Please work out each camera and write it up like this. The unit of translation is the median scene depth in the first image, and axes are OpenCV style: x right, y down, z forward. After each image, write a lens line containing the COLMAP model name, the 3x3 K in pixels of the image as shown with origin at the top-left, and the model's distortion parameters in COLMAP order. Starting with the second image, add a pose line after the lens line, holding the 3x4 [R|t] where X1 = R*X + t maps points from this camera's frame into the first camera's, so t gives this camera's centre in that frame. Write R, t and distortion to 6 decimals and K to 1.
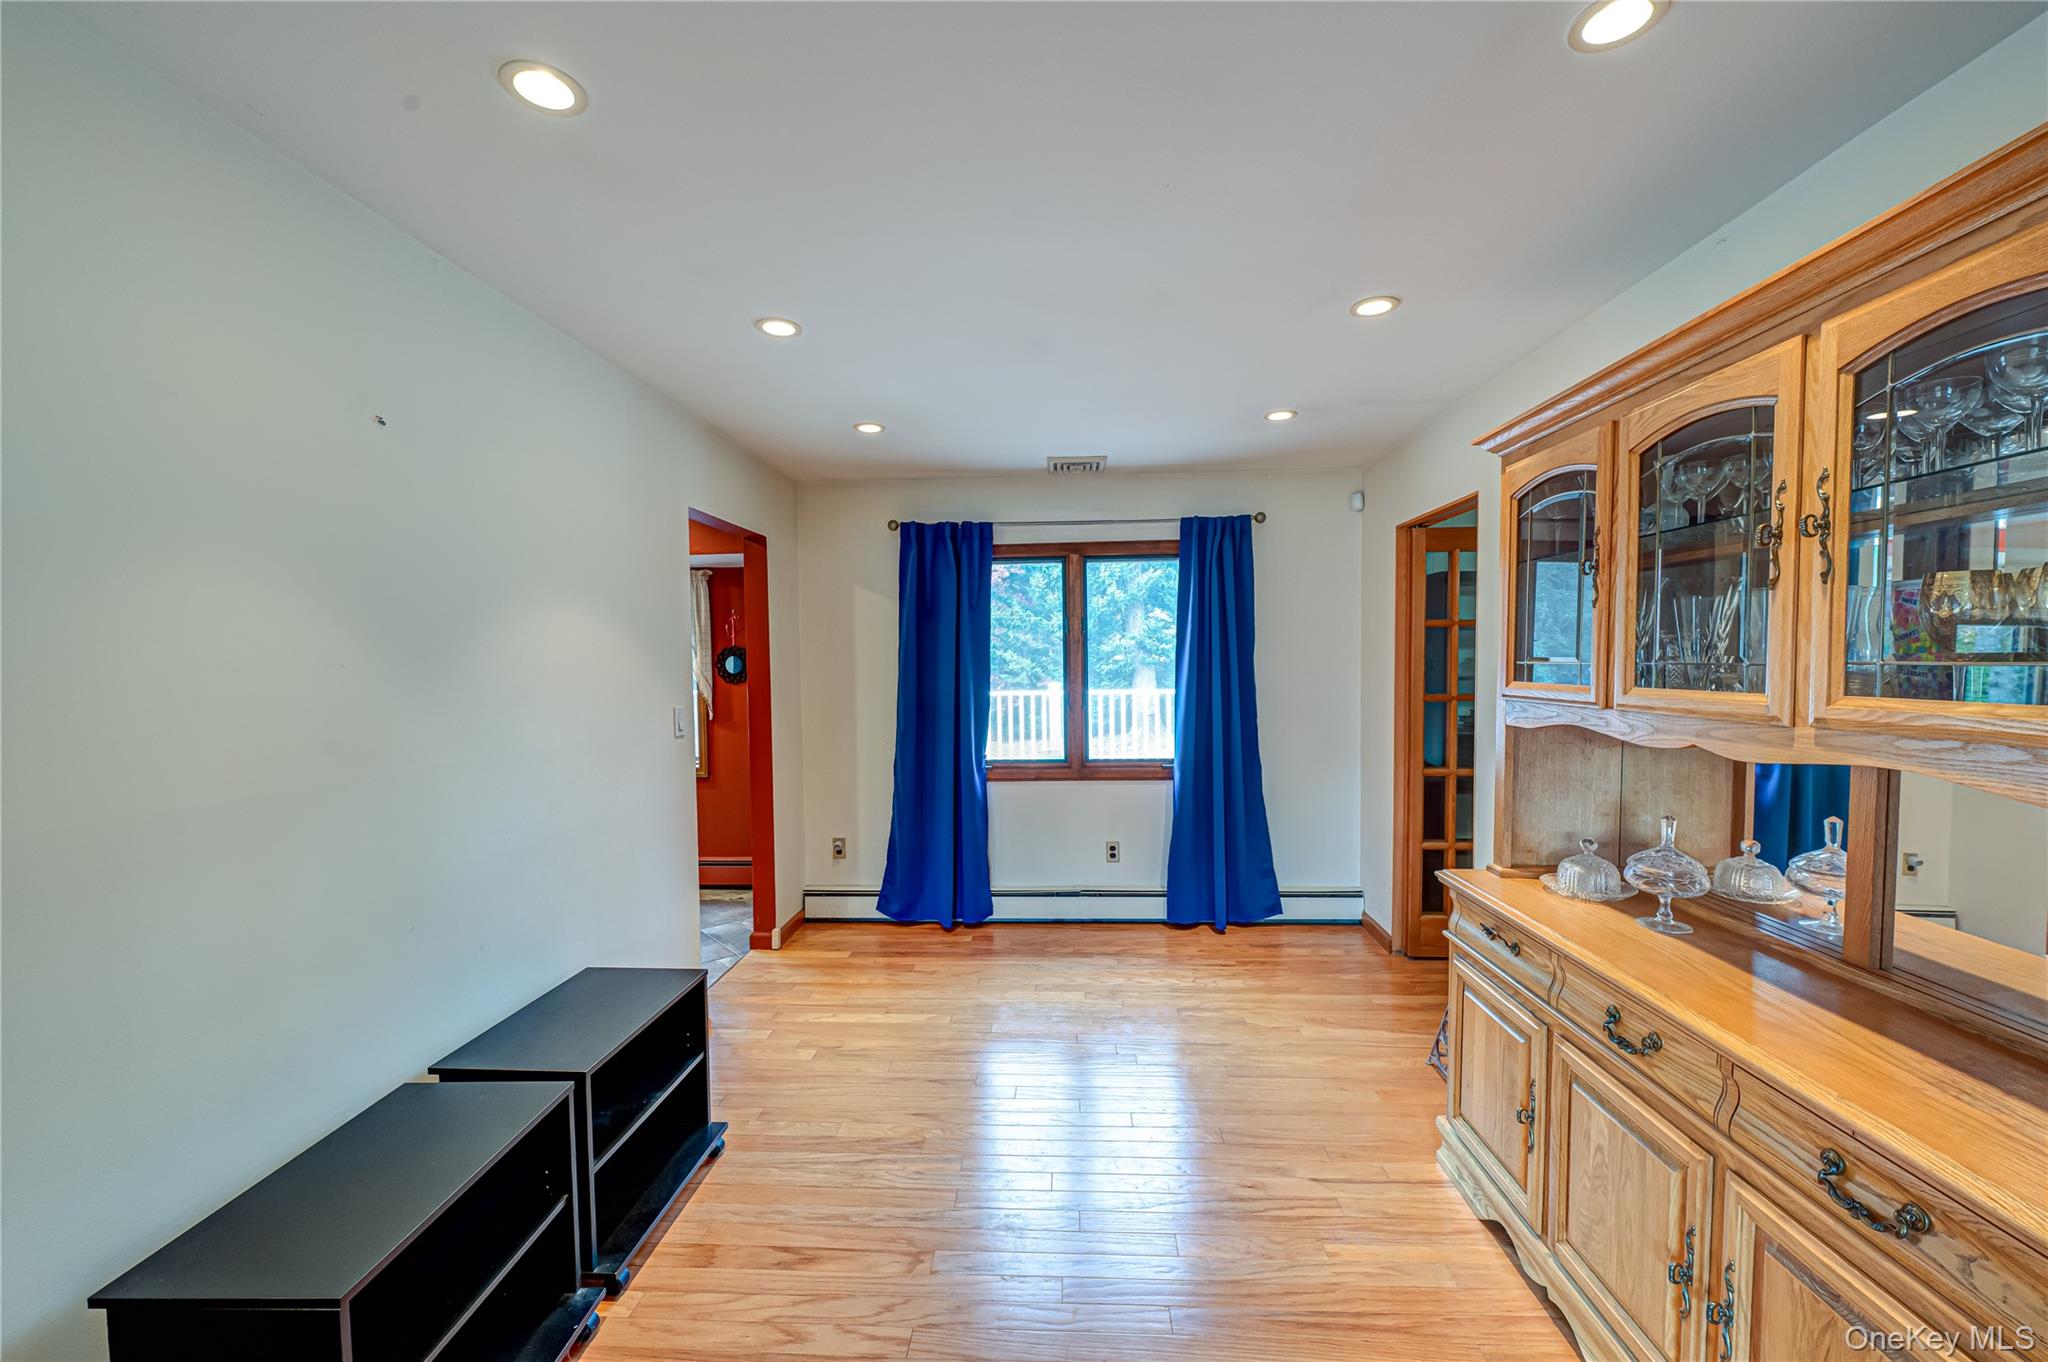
lens RADIAL K [[819.2, 0, 1030.6], [0, 819.2, 684.5], [0, 0, 1]] dist [-0.020810, -0.000371]
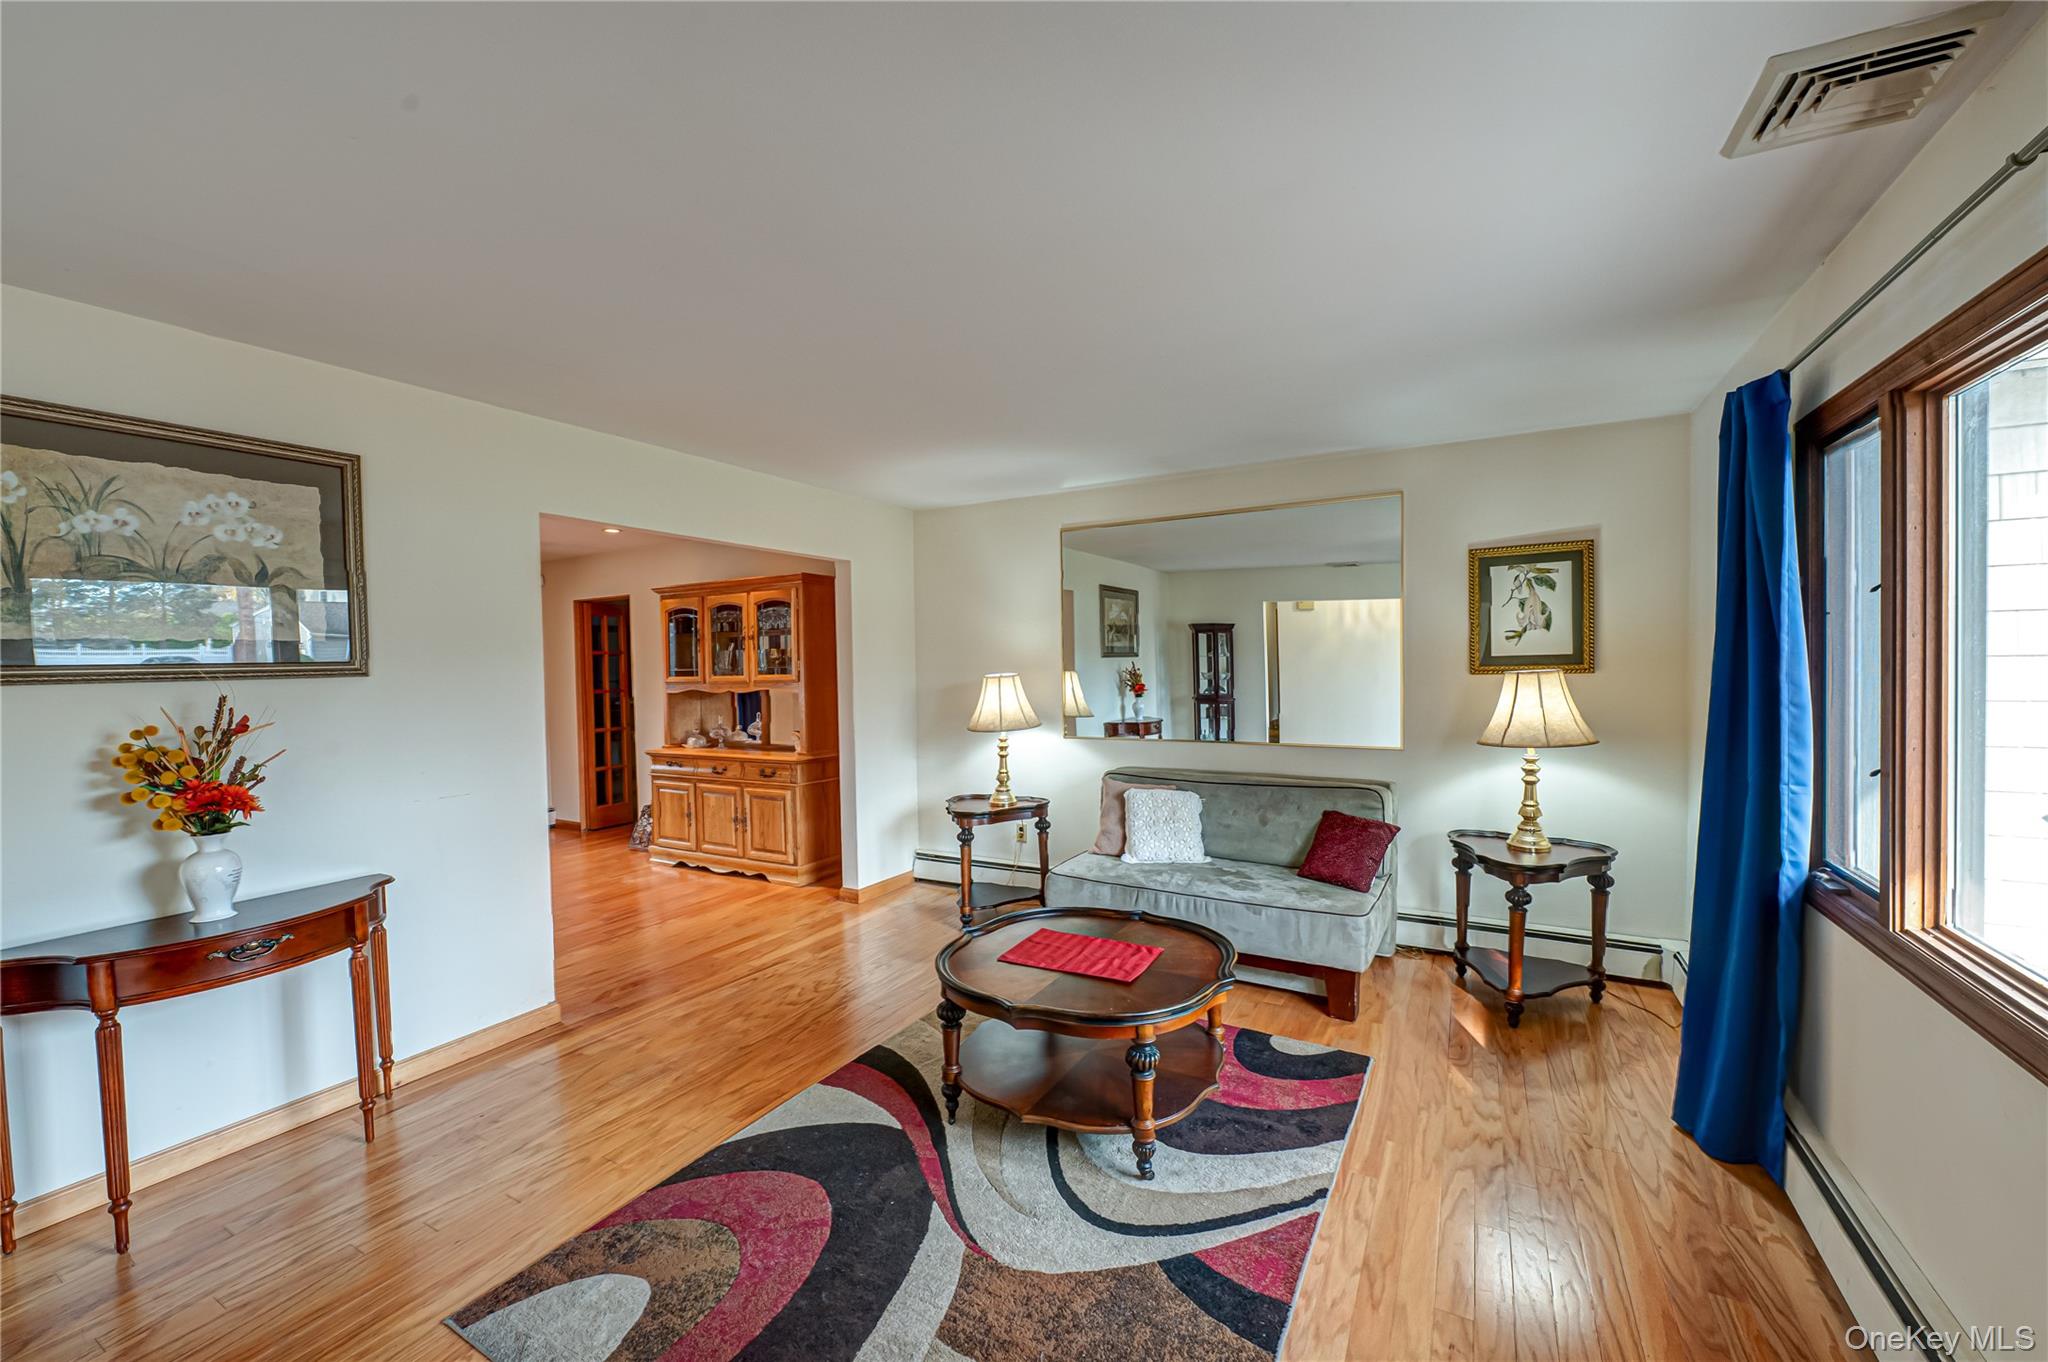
lens RADIAL K [[799.3, 0, 1032.0], [0, 799.3, 683.3], [0, 0, 1]] dist [-0.013311, -0.000490]
pose [[0.435512, -0.018919, 0.899984, -0.649820], [0.046958, 0.998895, -0.001725, 0.037893], [-0.898957, 0.043013, 0.435920, -0.645883]]
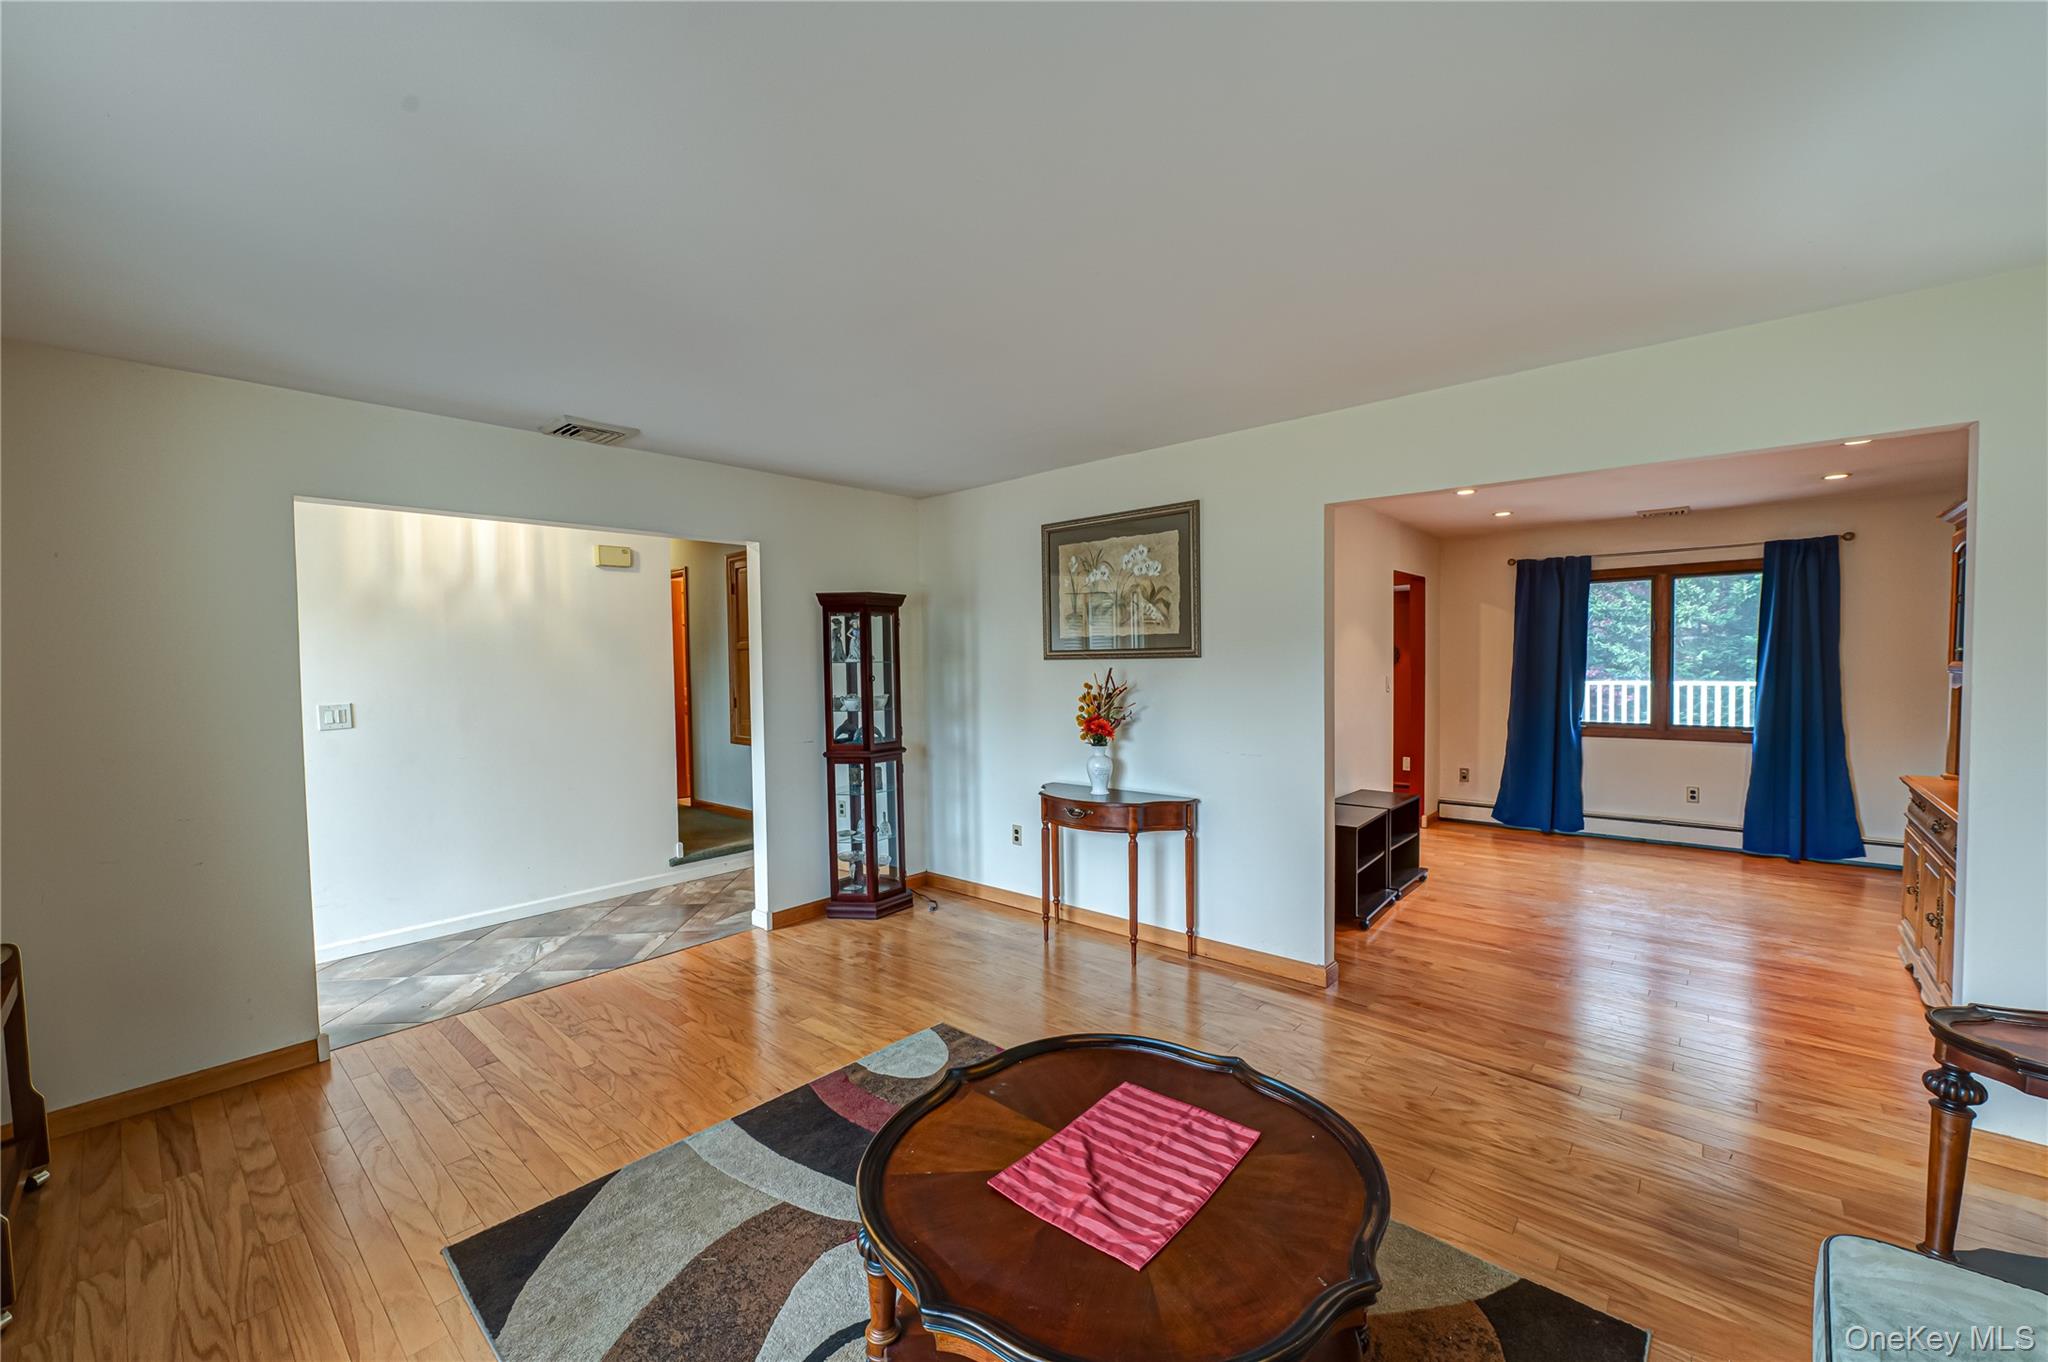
lens RADIAL K [[799.3, 0, 1032.0], [0, 799.3, 683.3], [0, 0, 1]] dist [-0.013311, -0.000490]
pose [[0.788758, 0.022640, -0.614287, 0.040304], [-0.018966, 0.999742, 0.012493, 0.028043], [0.614411, 0.001797, 0.788984, -0.707820]]
